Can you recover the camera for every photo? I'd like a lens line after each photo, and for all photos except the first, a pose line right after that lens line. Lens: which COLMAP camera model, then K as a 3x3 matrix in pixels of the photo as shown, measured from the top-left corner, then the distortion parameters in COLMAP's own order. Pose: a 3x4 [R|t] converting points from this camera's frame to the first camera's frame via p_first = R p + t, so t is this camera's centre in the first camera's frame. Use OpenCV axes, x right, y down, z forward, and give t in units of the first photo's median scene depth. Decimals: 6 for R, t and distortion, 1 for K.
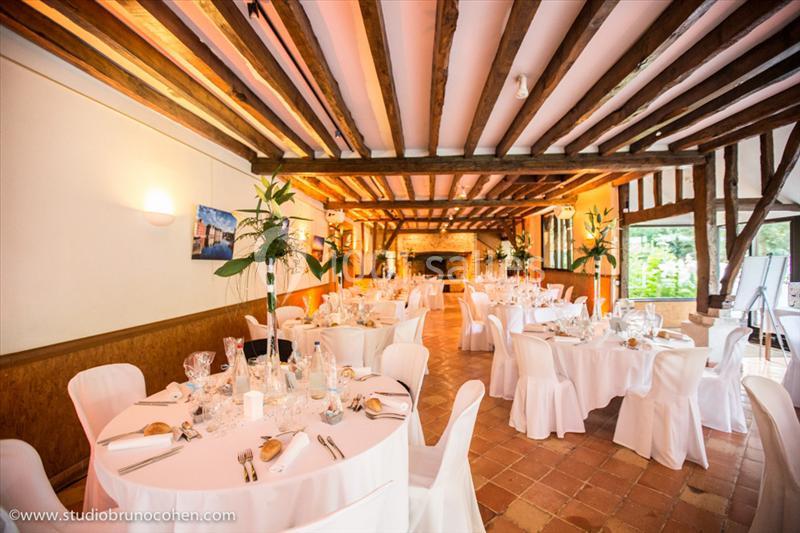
lens RADIAL K [[367.0, 0, 400.0], [0, 367.0, 266.5], [0, 0, 1]] dist [-0.033212, 0.016647]
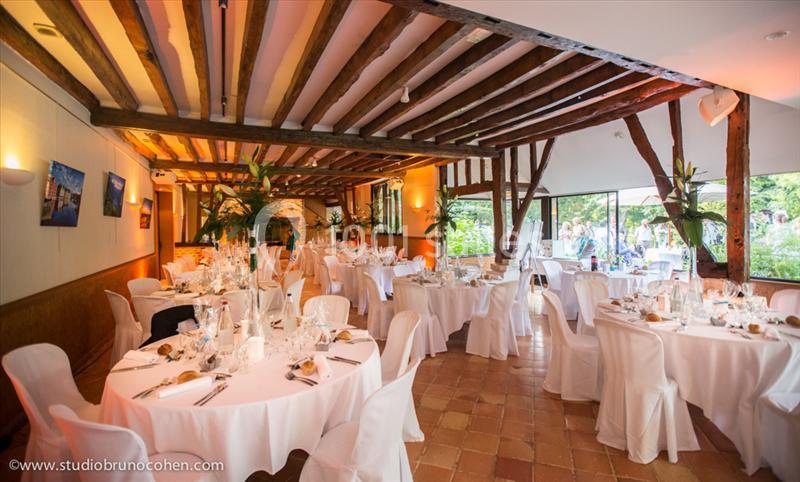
lens RADIAL K [[378.9, 0, 399.7], [0, 378.9, 225.9], [0, 0, 1]] dist [-0.003062, -0.000095]
pose [[0.877910, -0.002908, 0.478816, -0.211068], [0.011014, 0.999840, -0.014123, 0.001447], [-0.478698, 0.017672, 0.877802, -0.115450]]
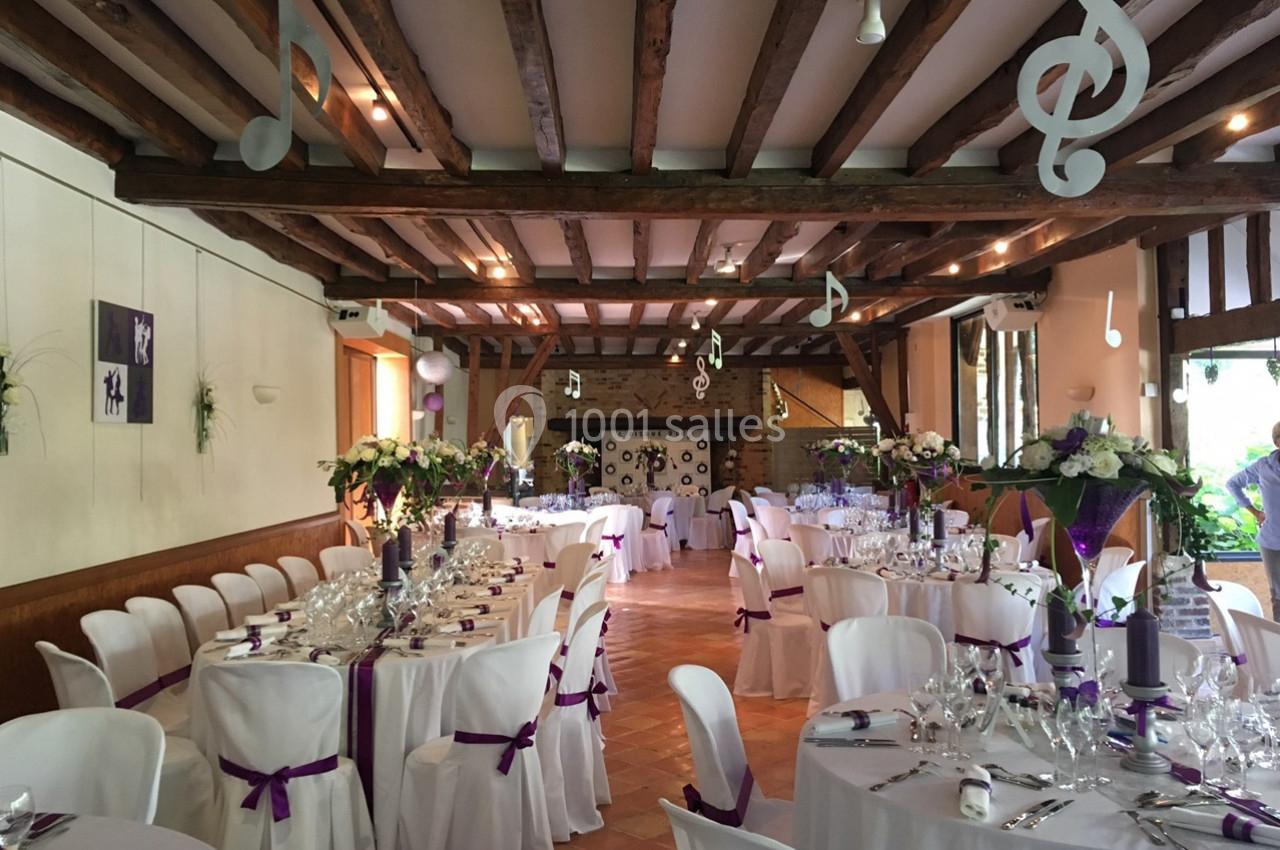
lens RADIAL K [[1098.1, 0, 640.0], [0, 1098.1, 425.0], [0, 0, 1]] dist [0.101214, 0.000584]
pose [[0.996598, 0.004028, 0.082321, -0.002803], [-0.001517, 0.999532, -0.030543, -0.013287], [-0.082406, 0.030315, 0.996138, -0.093917]]
